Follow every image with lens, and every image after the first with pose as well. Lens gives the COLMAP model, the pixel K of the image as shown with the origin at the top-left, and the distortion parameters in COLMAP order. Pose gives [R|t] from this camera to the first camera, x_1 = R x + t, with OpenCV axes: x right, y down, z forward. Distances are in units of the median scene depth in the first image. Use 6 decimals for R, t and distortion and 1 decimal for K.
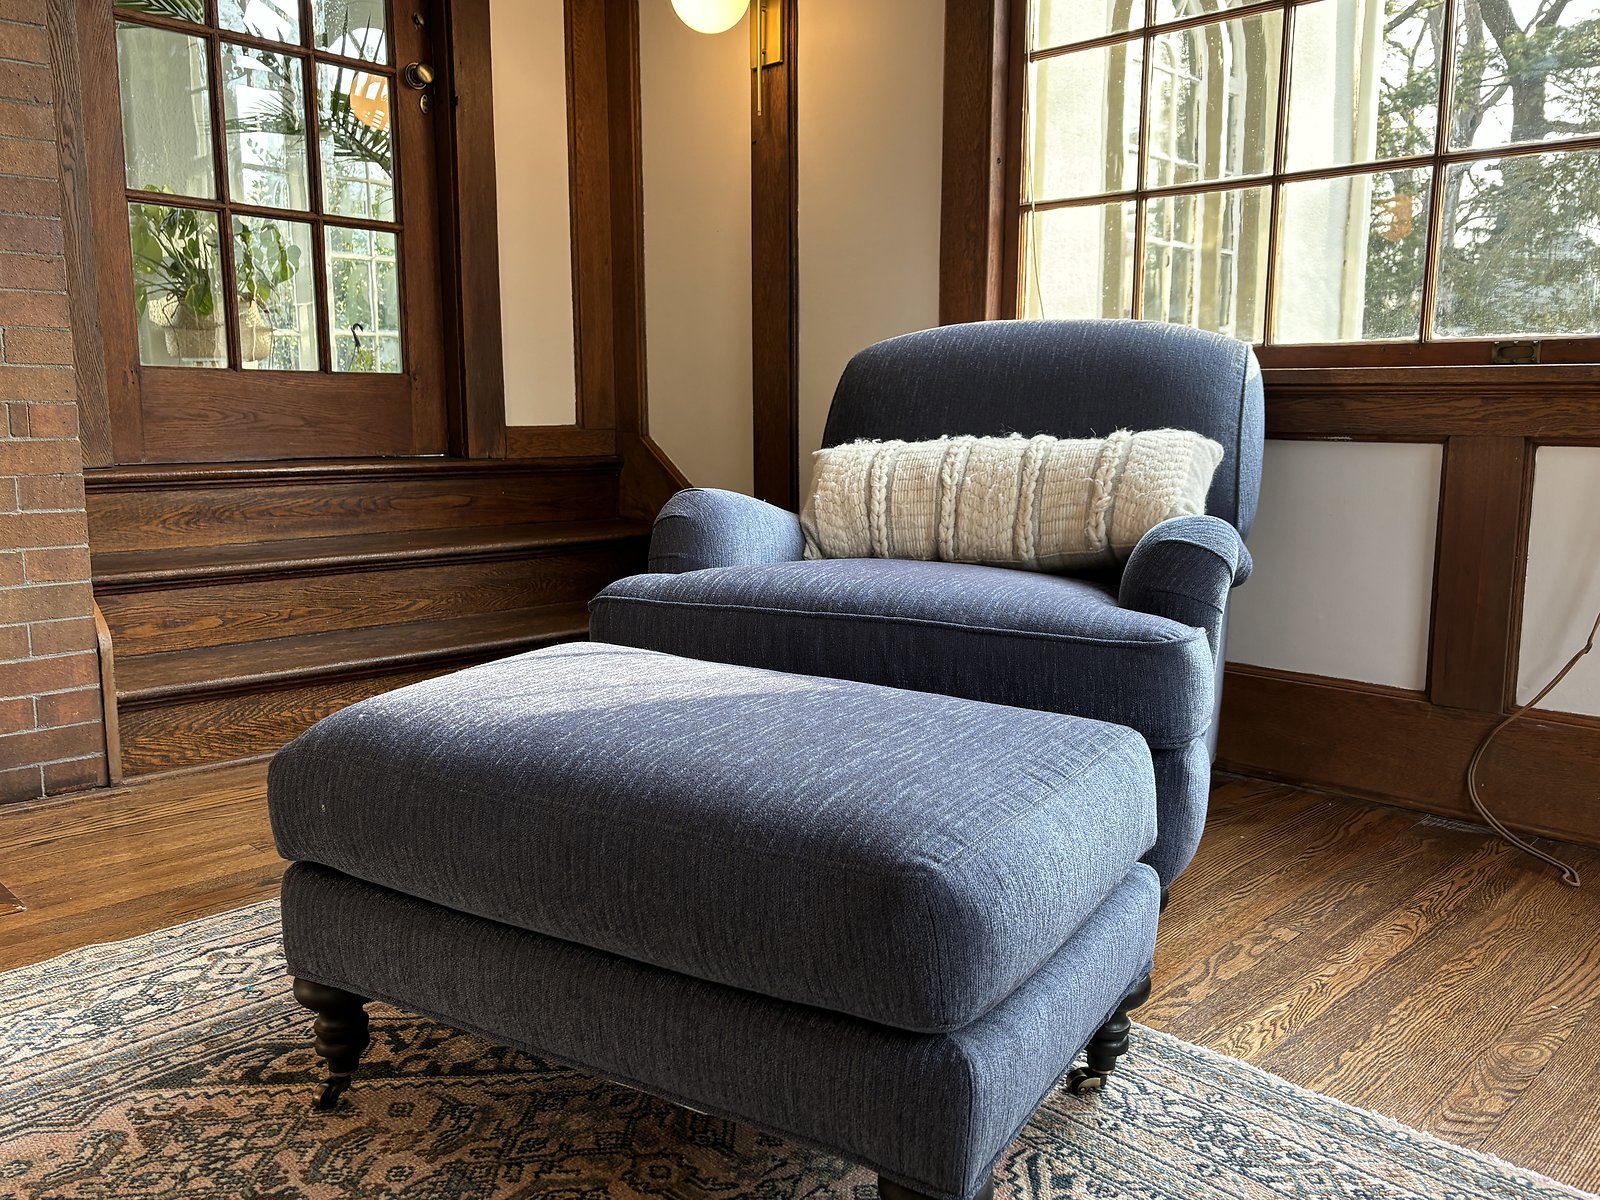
lens RADIAL K [[1322.5, 0, 801.8], [0, 1322.5, 595.6], [0, 0, 1]] dist [0.041978, -0.003926]
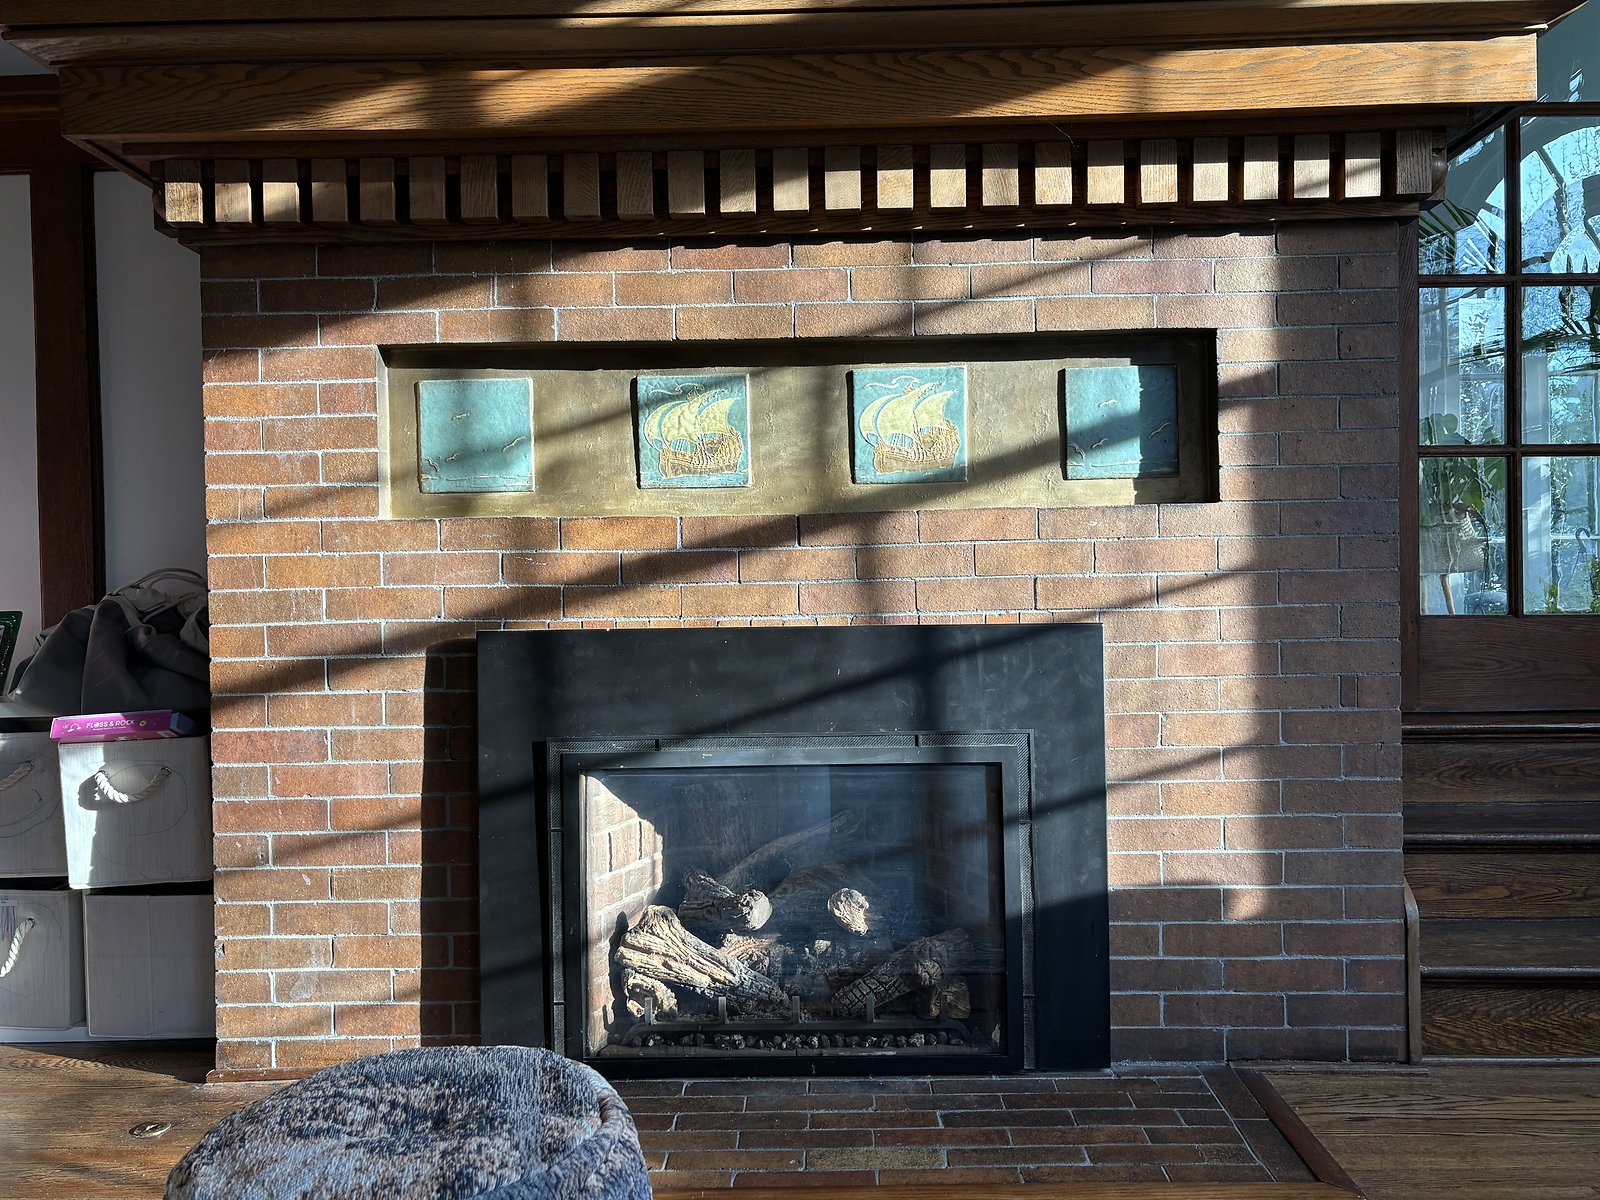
lens RADIAL K [[1322.5, 0, 791.5], [0, 1322.5, 609.8], [0, 0, 1]] dist [0.041978, -0.003926]
pose [[0.681656, -0.003479, -0.731665, -0.101568], [-0.092074, 0.991631, -0.090495, -0.051374], [0.725856, 0.129054, 0.675631, -0.025440]]
